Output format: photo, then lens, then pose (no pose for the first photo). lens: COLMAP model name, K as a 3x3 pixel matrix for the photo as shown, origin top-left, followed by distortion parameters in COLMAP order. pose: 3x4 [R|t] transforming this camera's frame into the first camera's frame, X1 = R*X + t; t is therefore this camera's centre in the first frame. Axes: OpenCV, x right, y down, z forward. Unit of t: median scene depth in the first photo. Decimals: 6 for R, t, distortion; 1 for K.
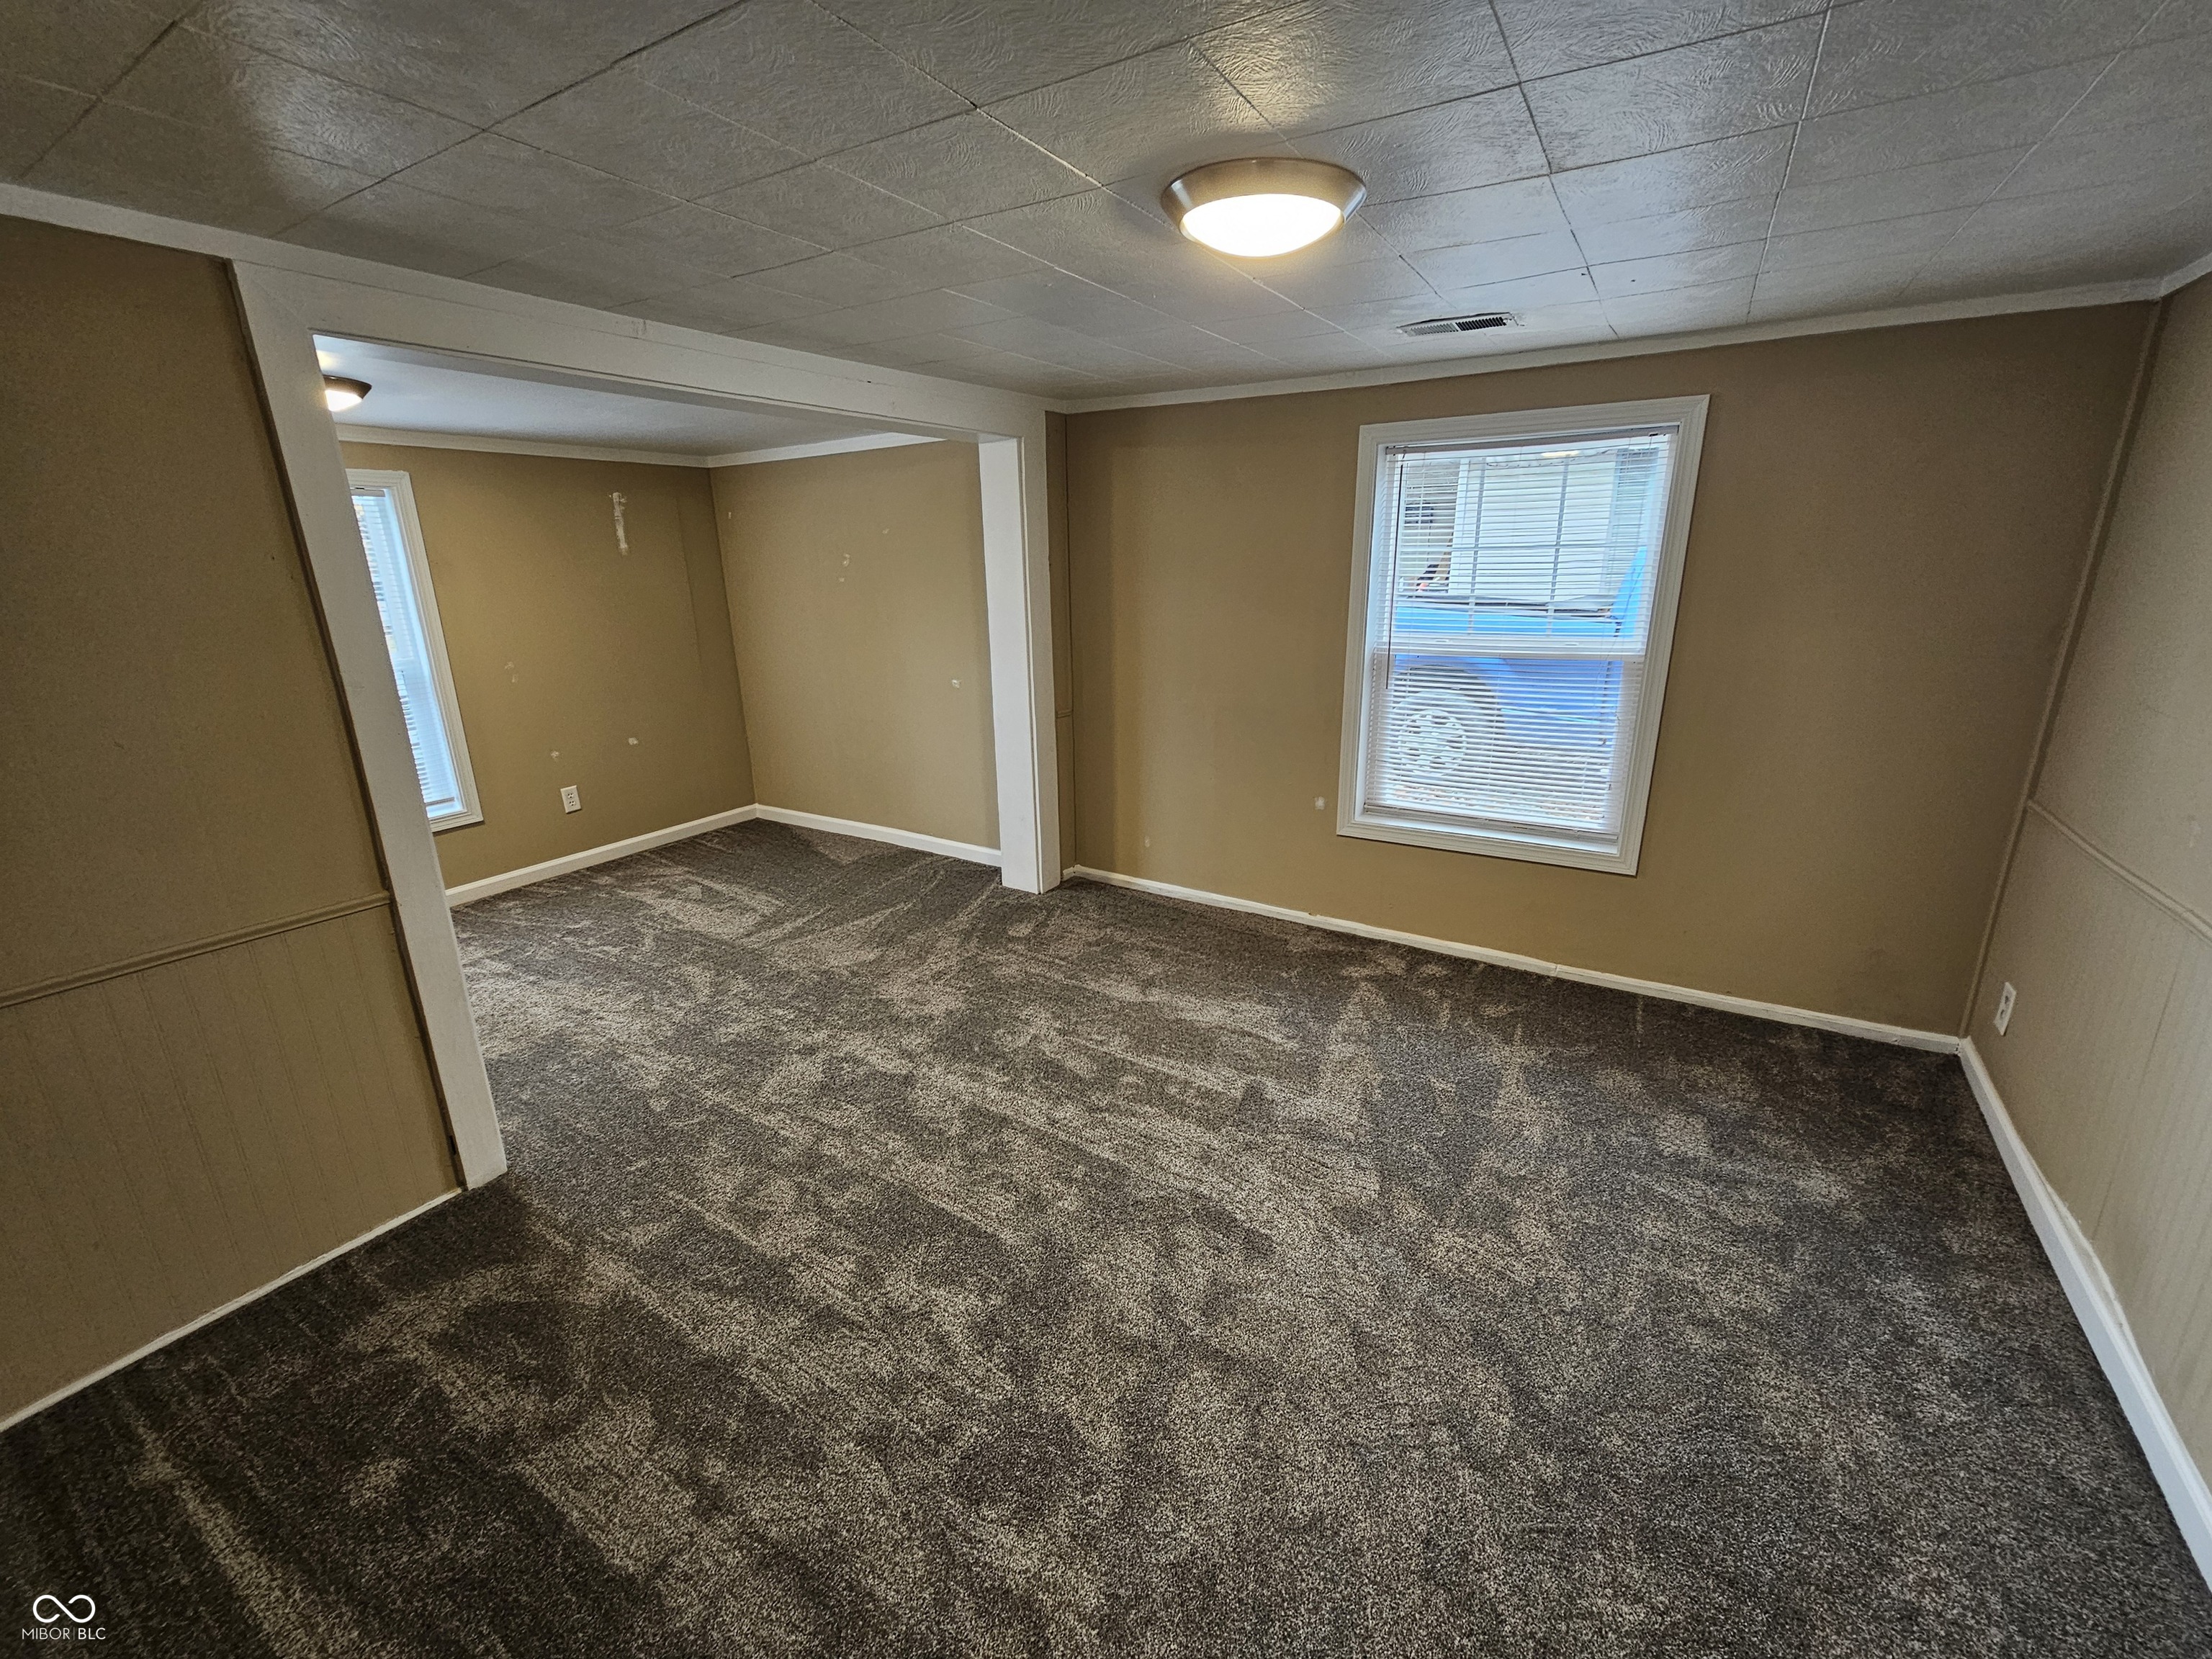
lens RADIAL K [[904.2, 0, 1107.2], [0, 904.2, 829.0], [0, 0, 1]] dist [-0.004156, 0.001222]
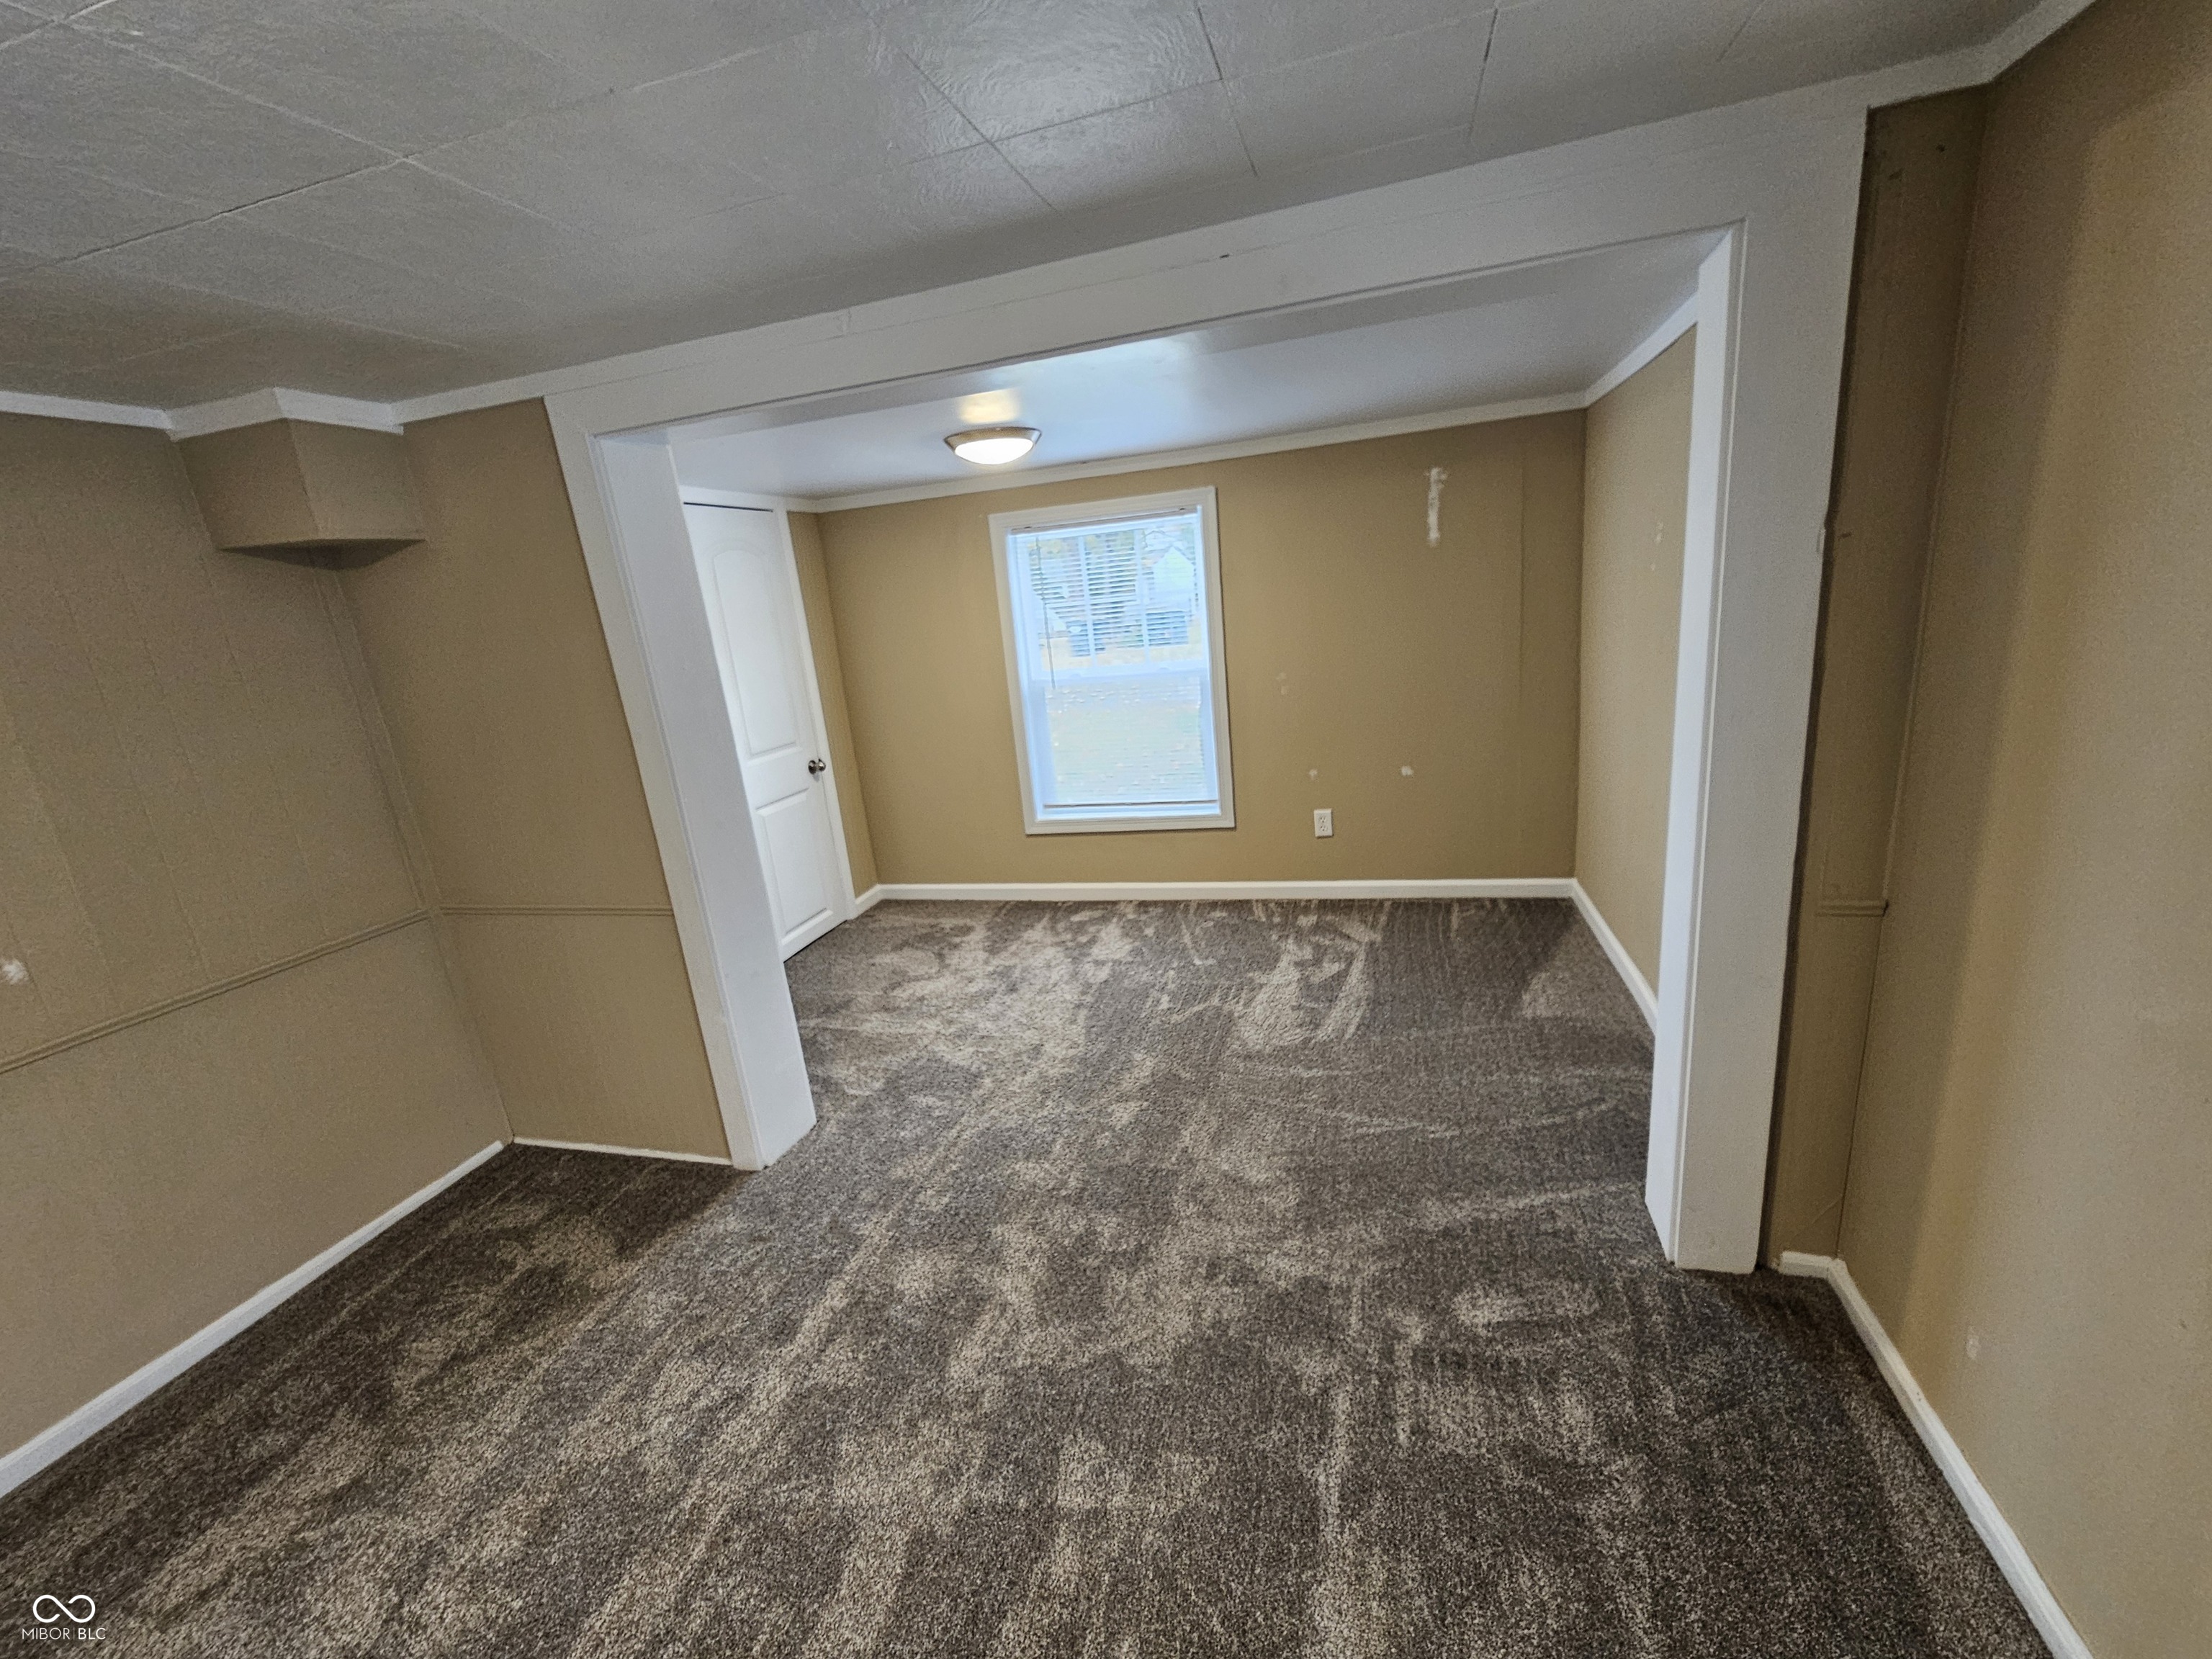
lens RADIAL K [[904.2, 0, 1111.6], [0, 904.2, 832.3], [0, 0, 1]] dist [-0.004156, 0.001222]
pose [[0.288907, 0.236497, -0.927686, 0.409519], [-0.187663, 0.964198, 0.187361, -0.325965], [0.938784, 0.119963, 0.322945, 1.057247]]
